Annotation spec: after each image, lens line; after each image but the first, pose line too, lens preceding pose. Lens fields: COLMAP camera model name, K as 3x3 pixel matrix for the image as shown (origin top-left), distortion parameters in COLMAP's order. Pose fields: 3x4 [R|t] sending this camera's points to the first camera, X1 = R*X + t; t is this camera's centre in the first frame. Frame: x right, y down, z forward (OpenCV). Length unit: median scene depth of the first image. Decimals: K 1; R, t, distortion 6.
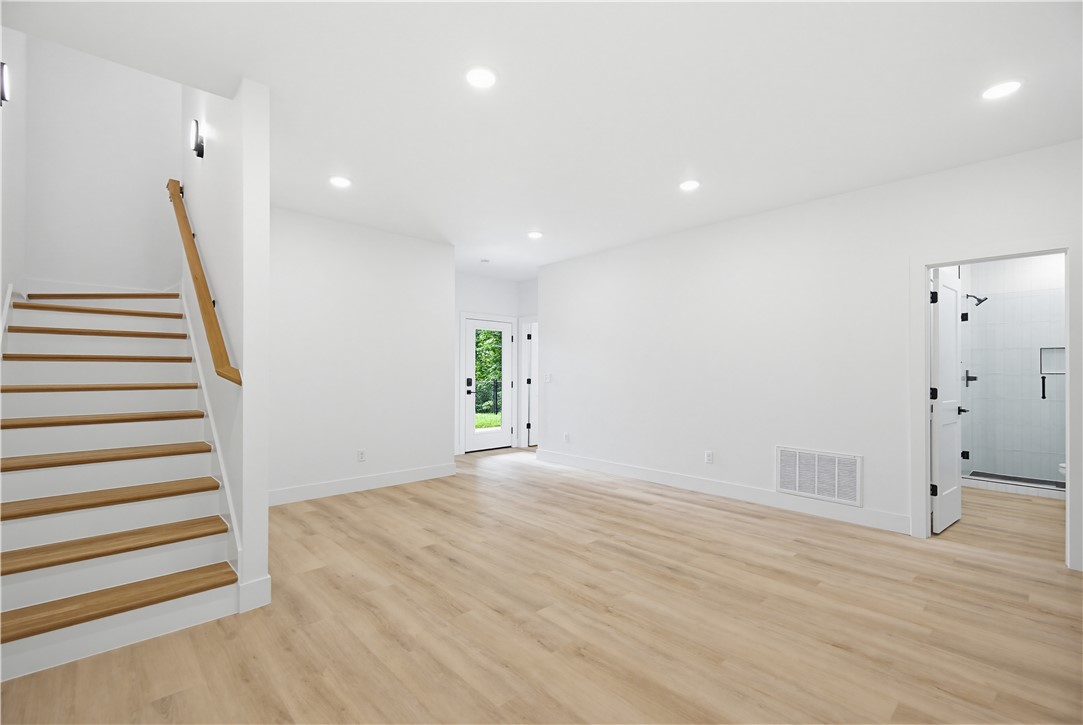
lens RADIAL K [[481.4, 0, 540.1], [0, 481.4, 366.5], [0, 0, 1]] dist [0.001346, -0.000001]
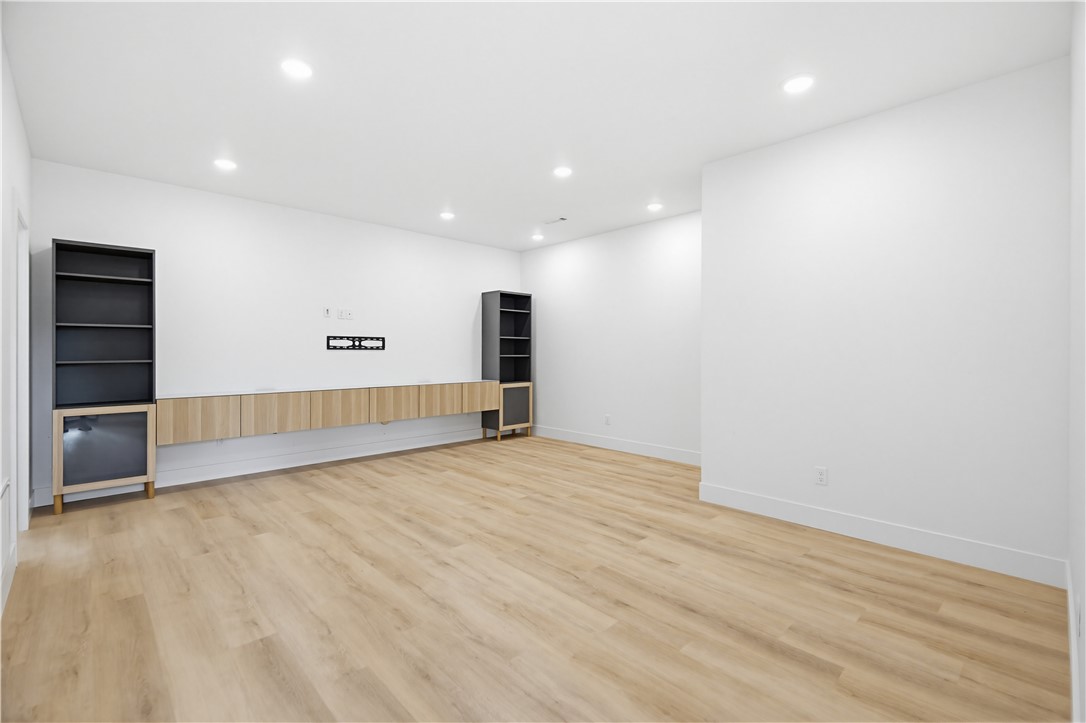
lens RADIAL K [[482.8, 0, 544.2], [0, 482.8, 358.5], [0, 0, 1]] dist [0.001346, -0.000001]
pose [[-0.999970, -0.005539, -0.005379, -0.039369], [-0.005532, 0.999984, -0.001299, 0.032517], [0.005386, -0.001270, -0.999985, 1.994604]]
